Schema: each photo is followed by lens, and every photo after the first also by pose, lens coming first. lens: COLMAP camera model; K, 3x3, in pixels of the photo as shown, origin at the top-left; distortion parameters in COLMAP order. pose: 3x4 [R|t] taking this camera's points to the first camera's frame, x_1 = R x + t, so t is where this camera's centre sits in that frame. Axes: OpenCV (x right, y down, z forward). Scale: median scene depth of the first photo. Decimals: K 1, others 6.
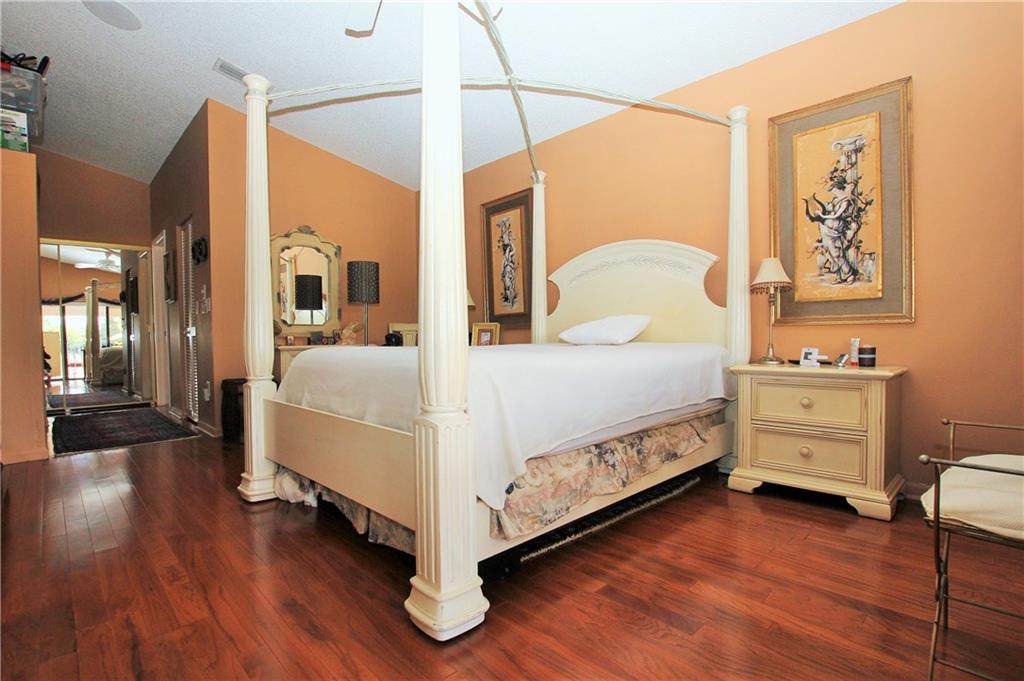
lens RADIAL K [[487.0, 0, 511.9], [0, 487.0, 348.0], [0, 0, 1]] dist [-0.029002, 0.000274]
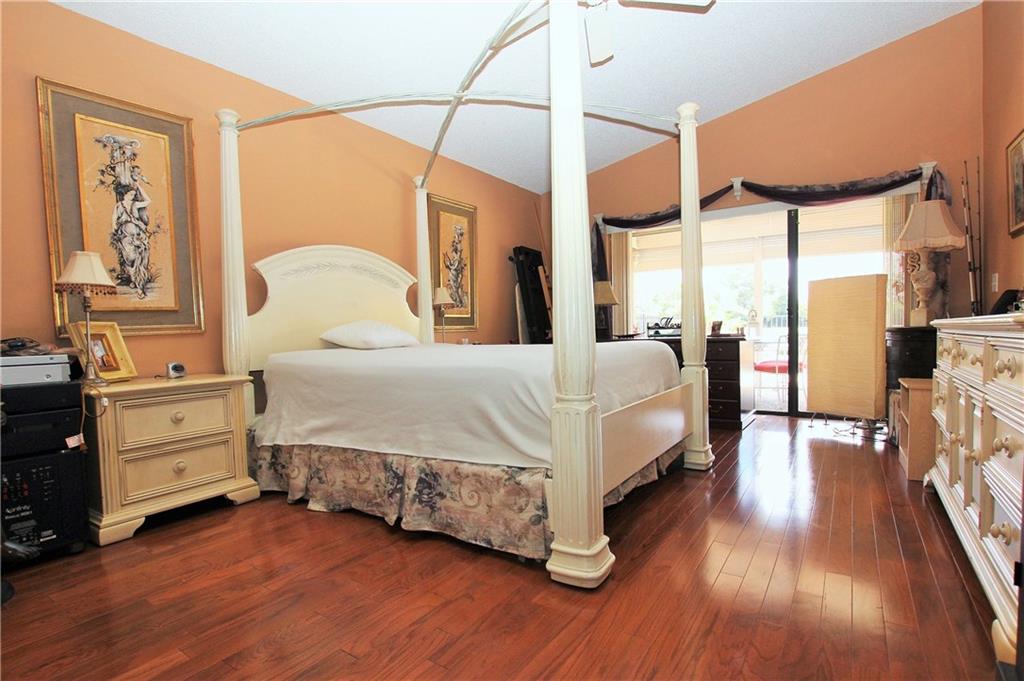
lens RADIAL K [[540.6, 0, 512.0], [0, 540.6, 340.5], [0, 0, 1]] dist [-0.003221, -0.000025]
pose [[-0.223347, 0.002586, 0.974735, -0.944177], [0.056888, 0.998327, 0.010387, -0.016951], [-0.973077, 0.057771, -0.223121, 0.928531]]
